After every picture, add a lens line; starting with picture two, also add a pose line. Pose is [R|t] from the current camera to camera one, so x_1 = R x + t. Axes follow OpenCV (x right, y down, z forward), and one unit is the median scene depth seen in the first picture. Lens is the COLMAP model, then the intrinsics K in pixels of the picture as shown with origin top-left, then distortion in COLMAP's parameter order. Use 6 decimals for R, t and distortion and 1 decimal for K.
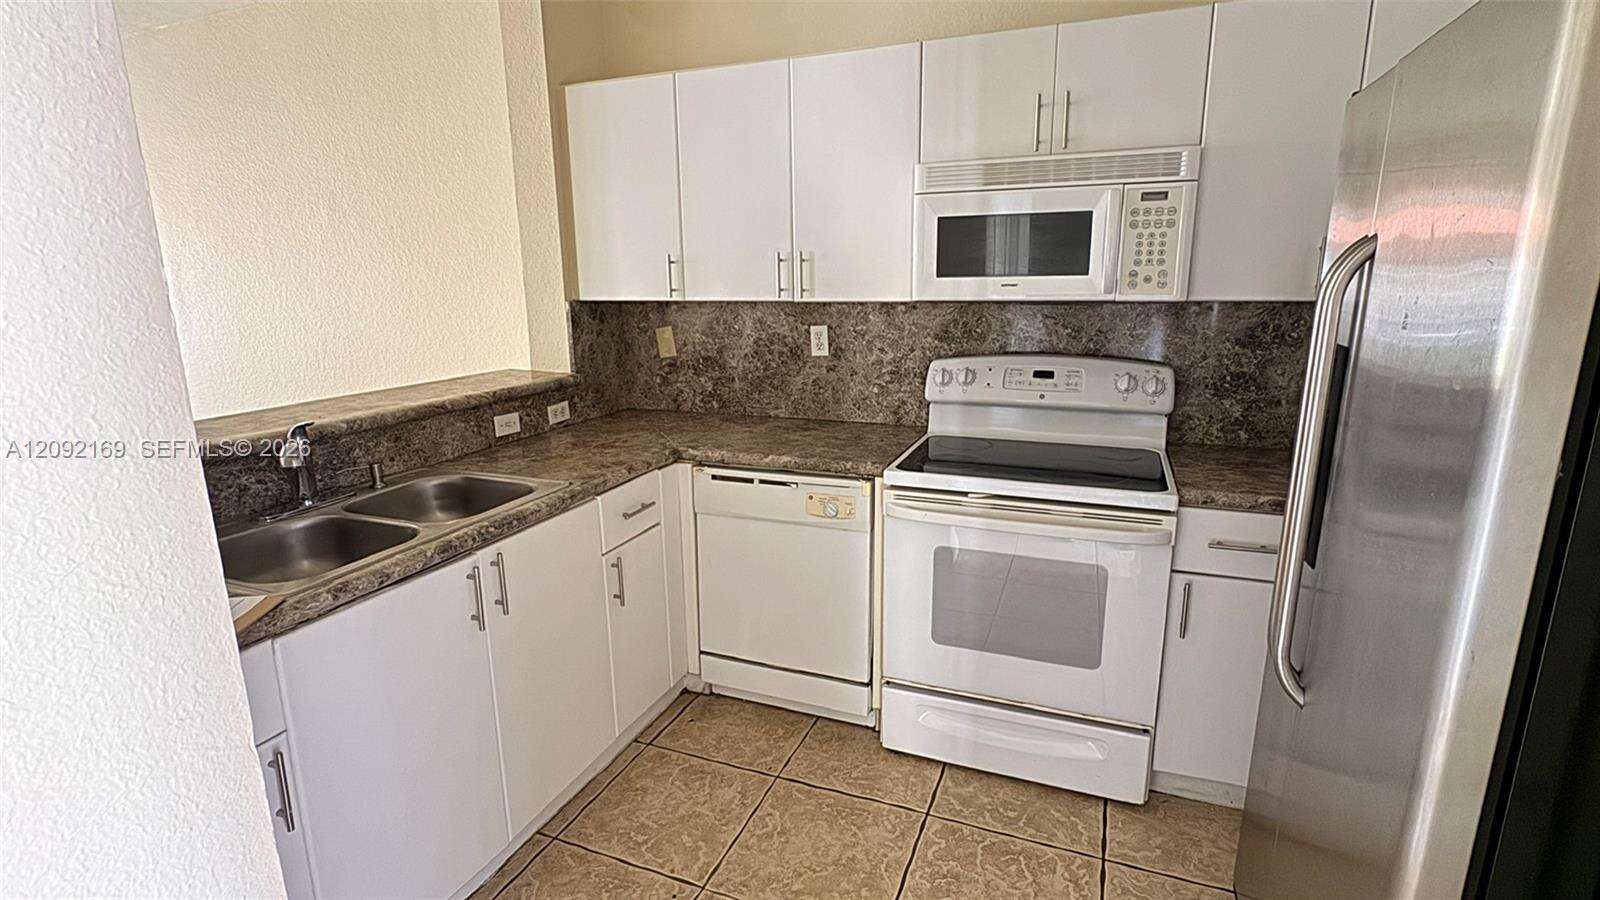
lens RADIAL K [[769.2, 0, 800.0], [0, 769.2, 450.0], [0, 0, 1]] dist [-0.002263, -0.000036]
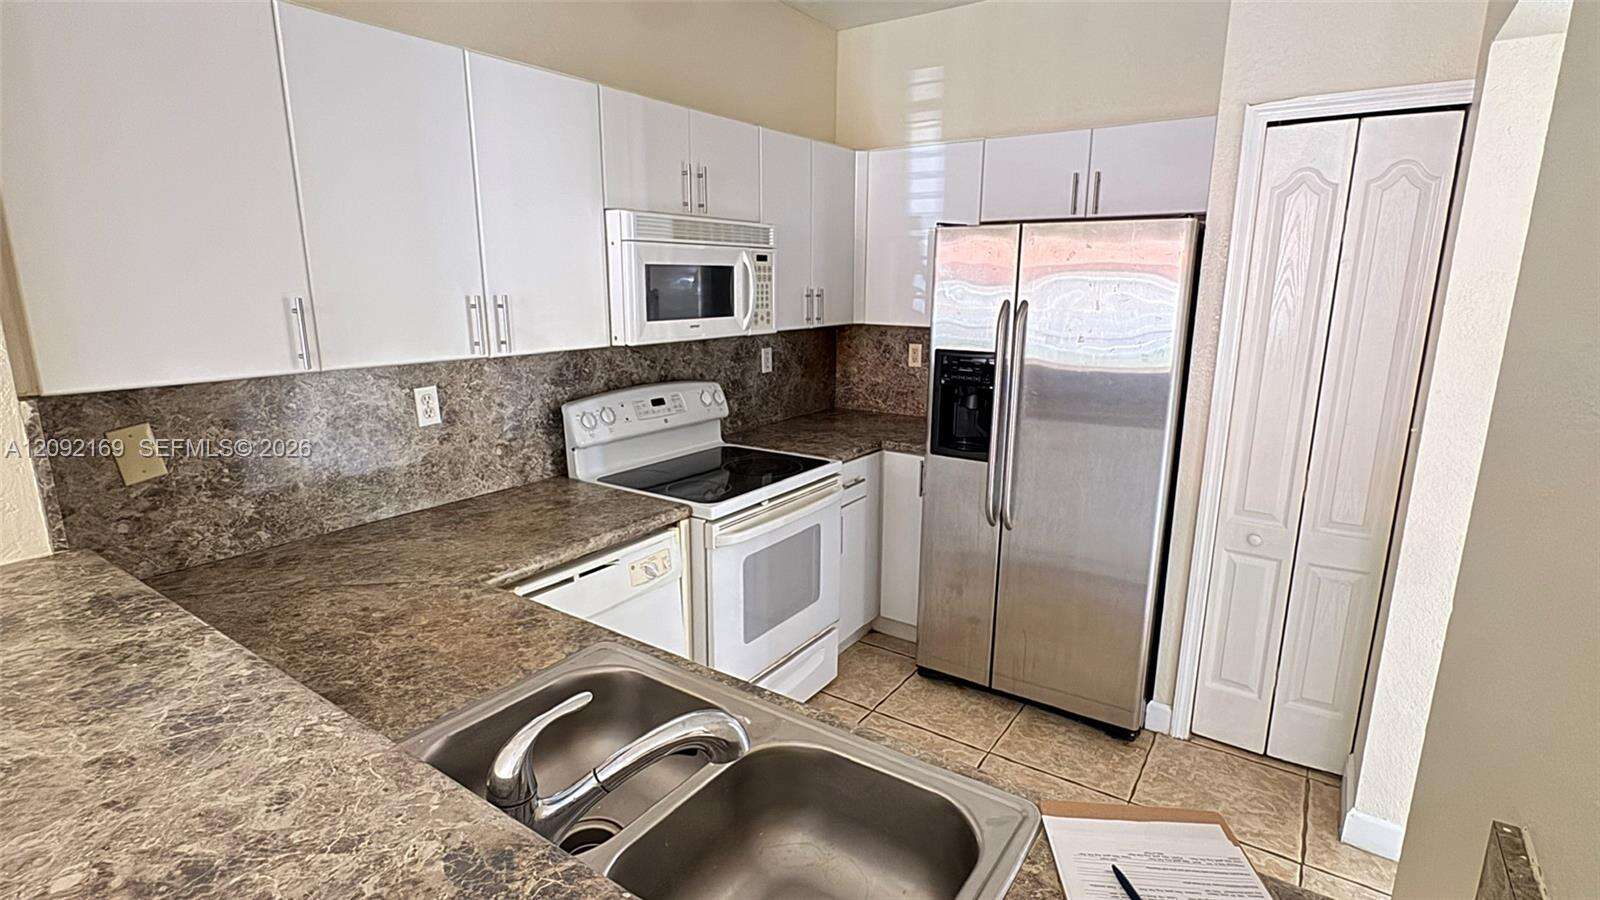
lens RADIAL K [[769.2, 0, 800.0], [0, 769.2, 450.0], [0, 0, 1]] dist [-0.002263, -0.000036]
pose [[0.216276, -0.199581, 0.955715, -0.690088], [0.211301, 0.965252, 0.153755, -0.150106], [-0.953193, 0.168690, 0.250933, 0.495503]]
